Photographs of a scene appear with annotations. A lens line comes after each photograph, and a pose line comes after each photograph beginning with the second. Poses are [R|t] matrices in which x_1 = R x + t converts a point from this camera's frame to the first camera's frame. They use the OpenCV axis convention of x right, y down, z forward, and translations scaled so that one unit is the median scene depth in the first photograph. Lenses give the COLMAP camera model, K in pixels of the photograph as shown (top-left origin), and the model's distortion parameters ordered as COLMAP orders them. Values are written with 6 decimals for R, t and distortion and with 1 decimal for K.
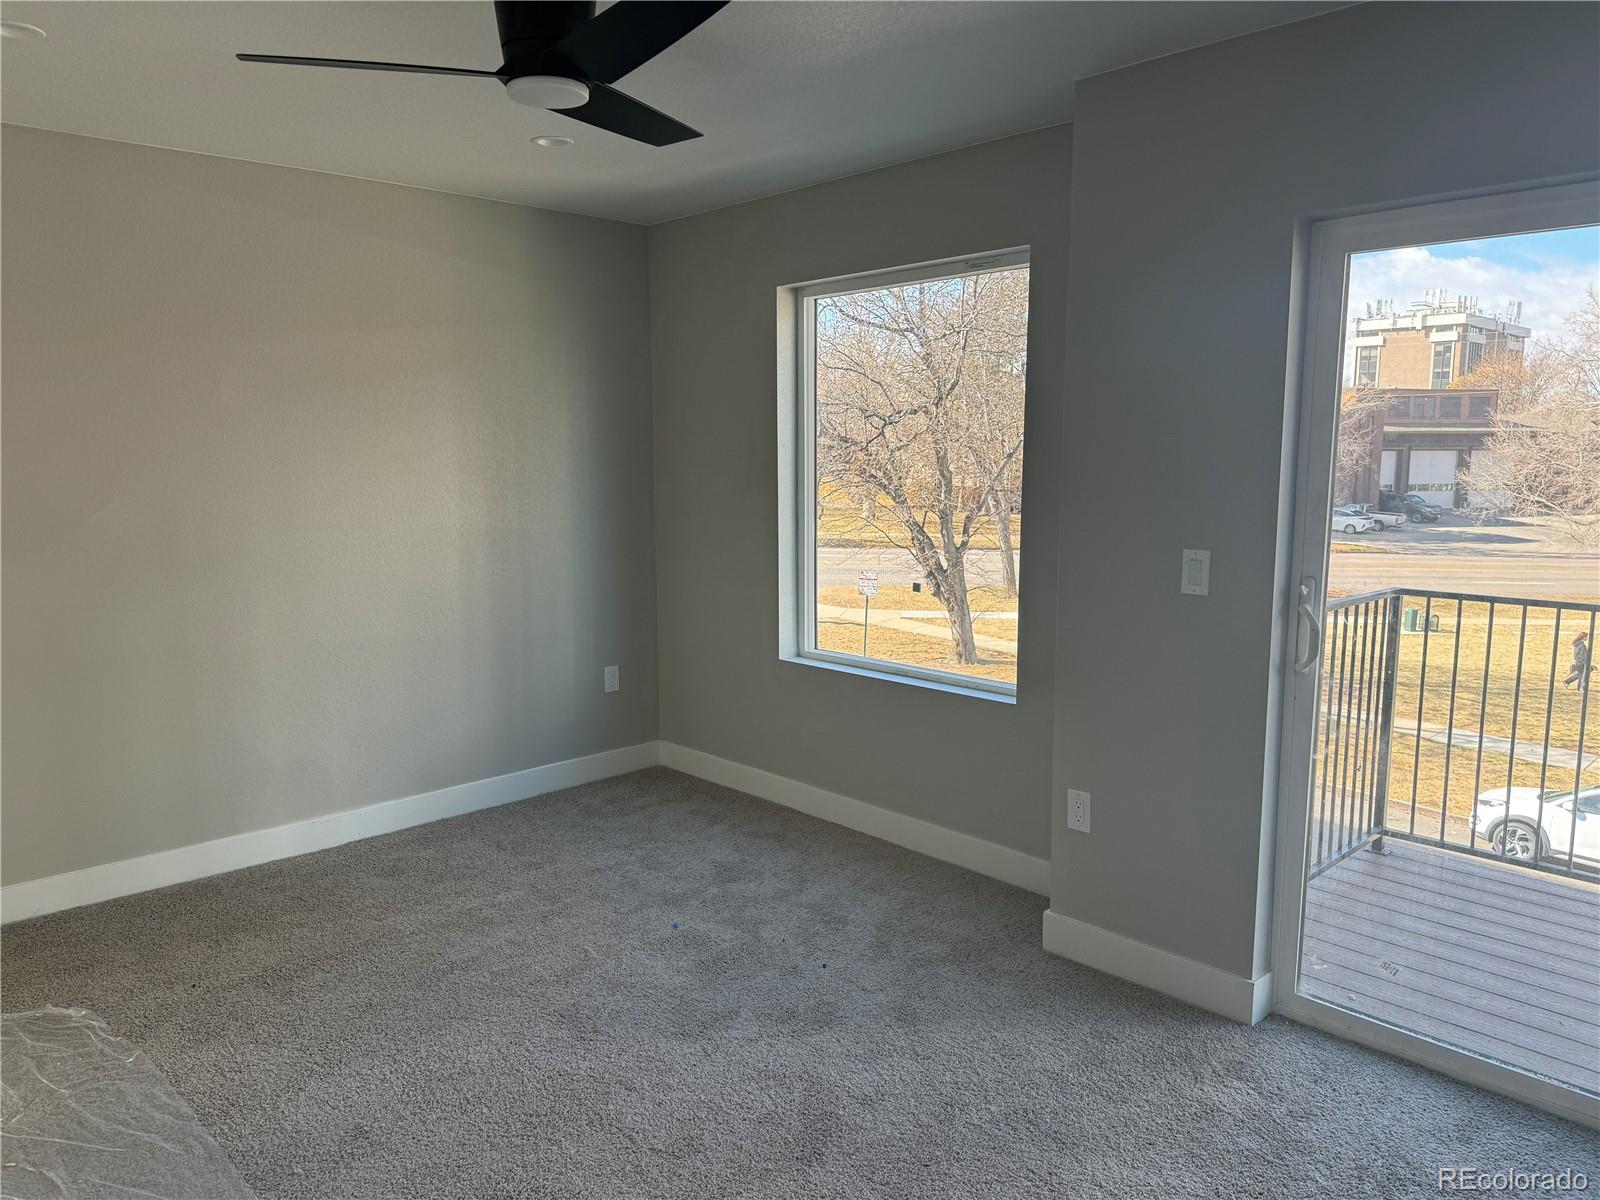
lens RADIAL K [[1124.9, 0, 798.5], [0, 1124.9, 604.1], [0, 0, 1]] dist [0.065700, -0.096924]
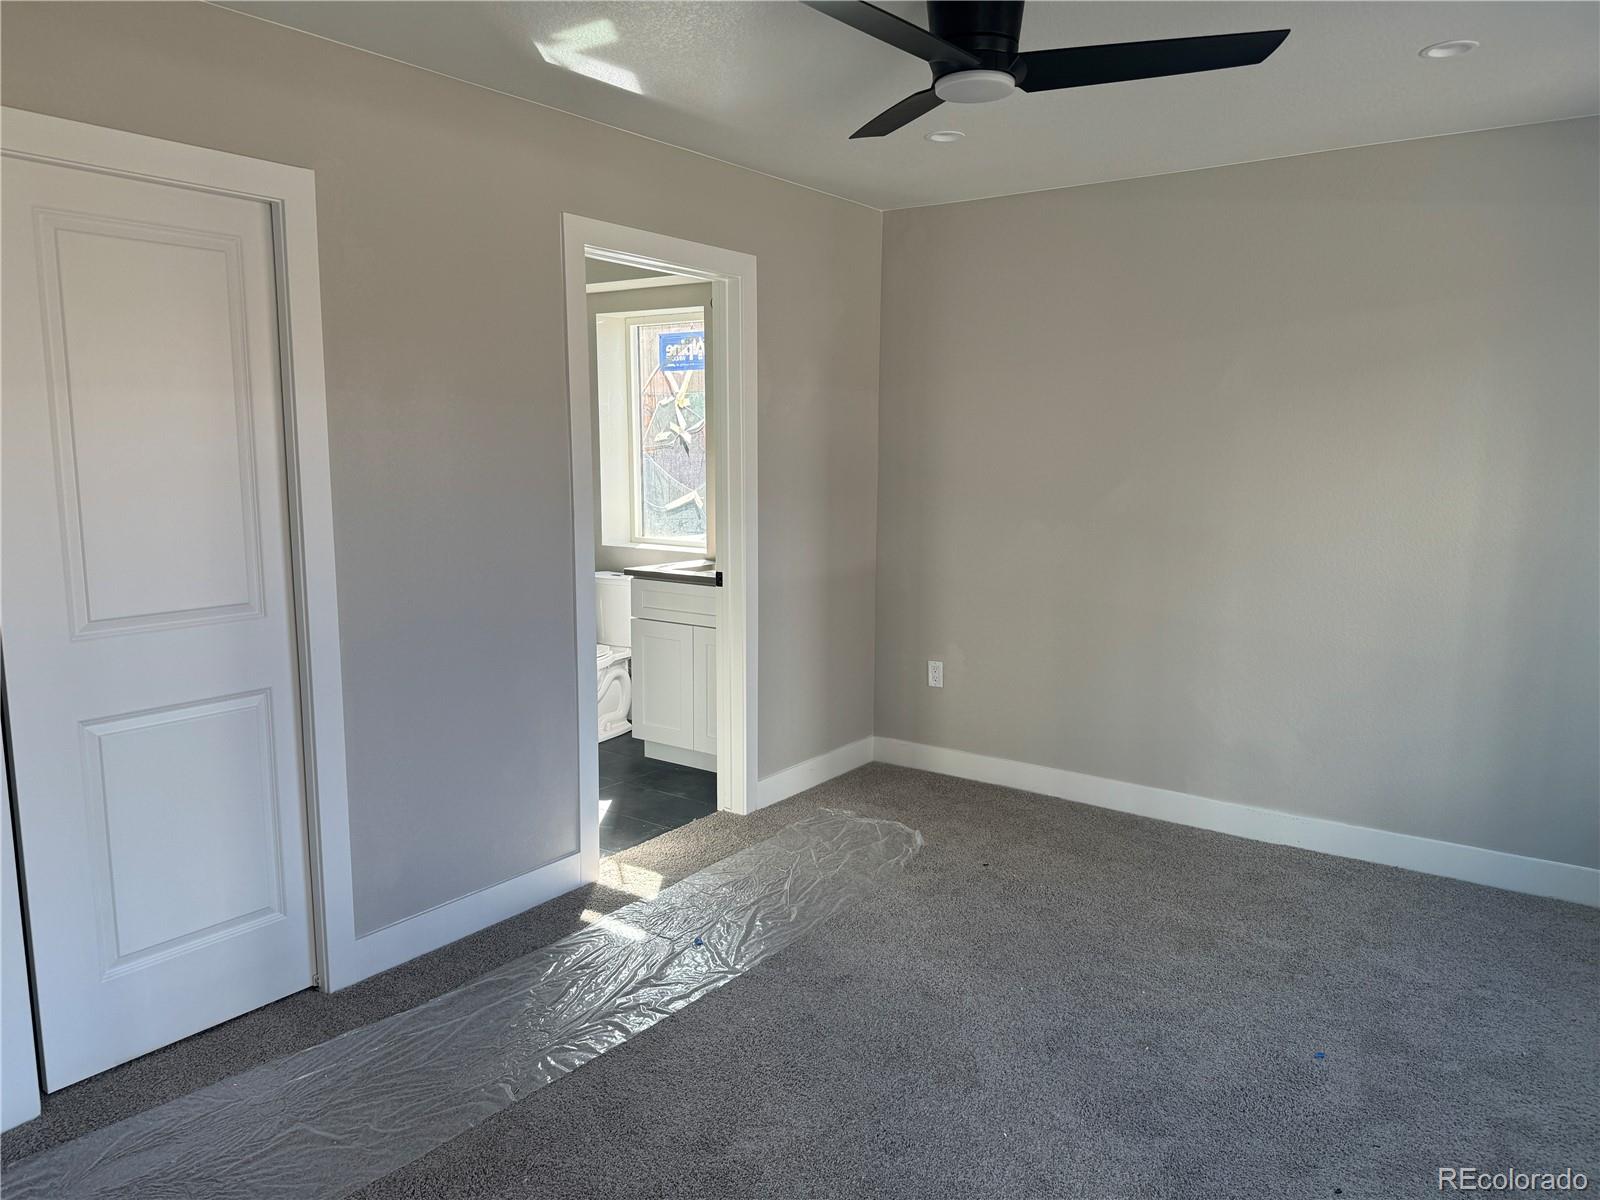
lens RADIAL K [[1117.5, 0, 799.2], [0, 1117.5, 607.1], [0, 0, 1]] dist [0.137930, -0.202361]
pose [[0.173956, 0.147631, -0.973624, 0.494520], [-0.140446, 0.982311, 0.123855, -0.056982], [0.974687, 0.115196, 0.191613, 0.429074]]
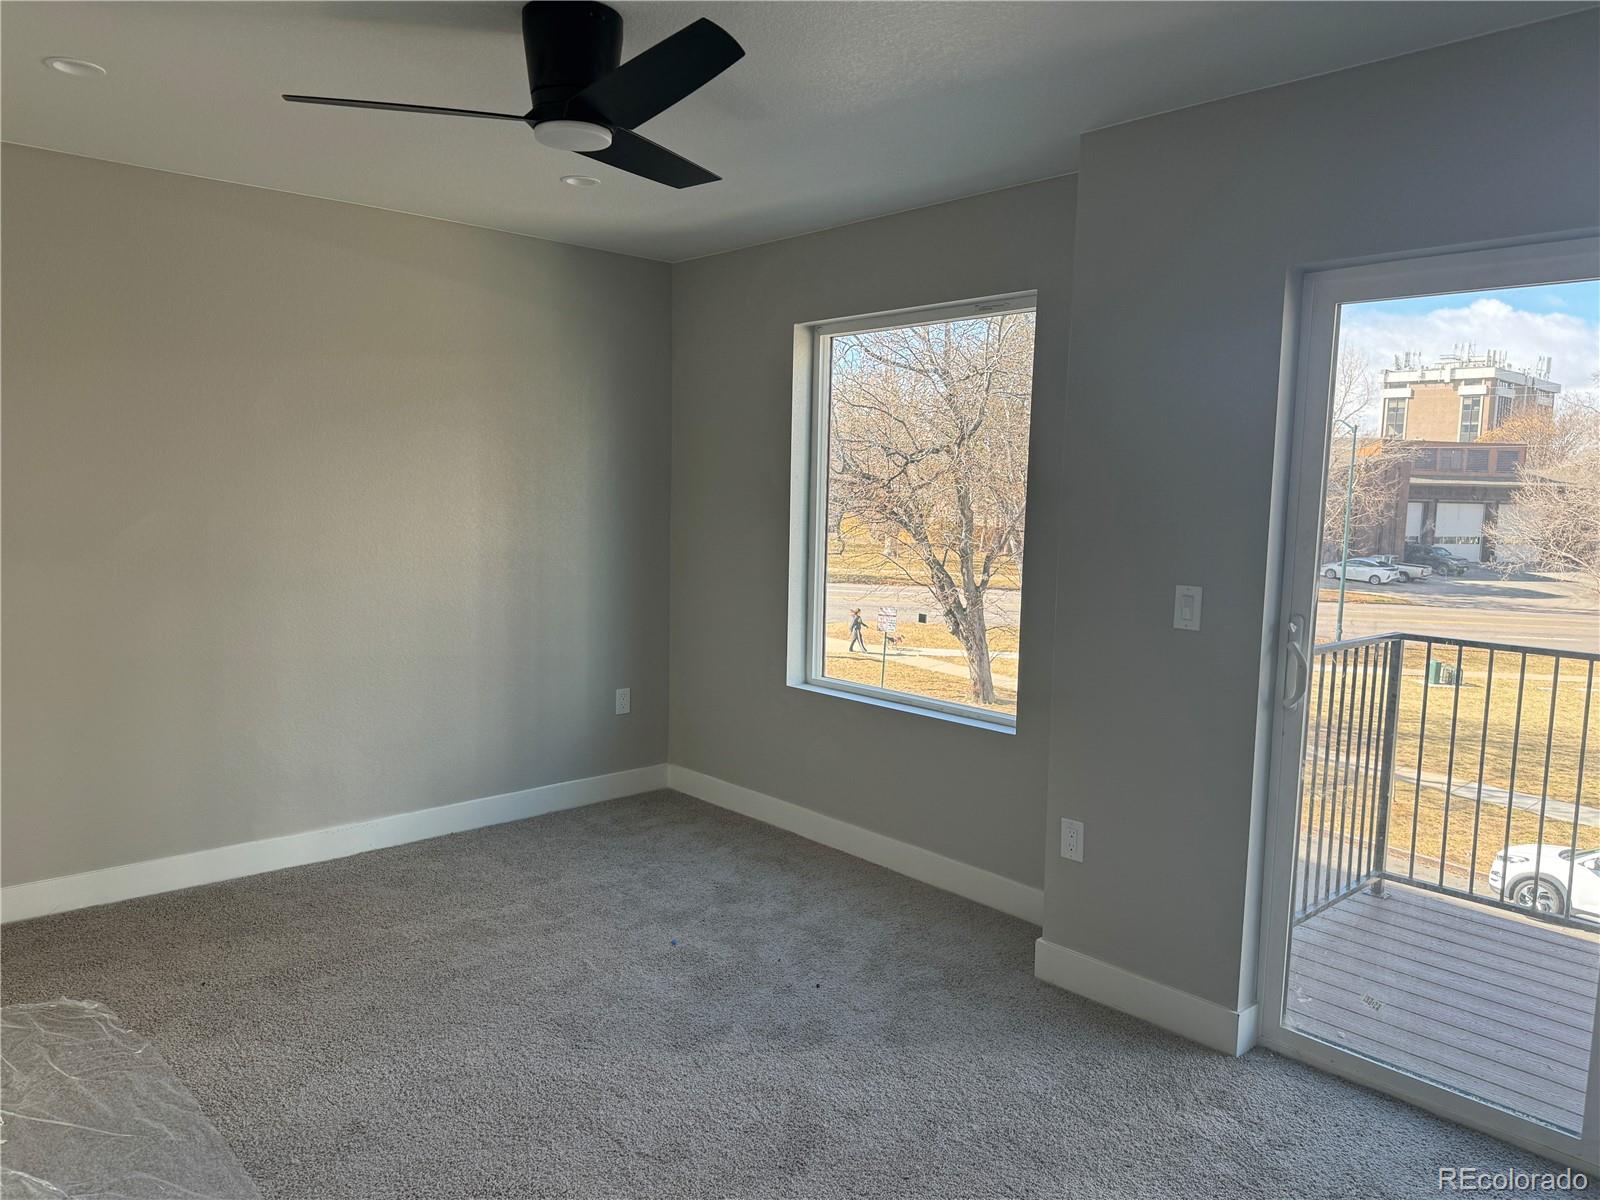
lens RADIAL K [[1124.2, 0, 800.0], [0, 1124.2, 600.0], [0, 0, 1]] dist [0.068226, -0.100813]
pose [[0.999474, 0.027129, -0.017761, 0.013051], [-0.027739, 0.999000, -0.035052, 0.008057], [0.016792, 0.035526, 0.999228, -0.024563]]
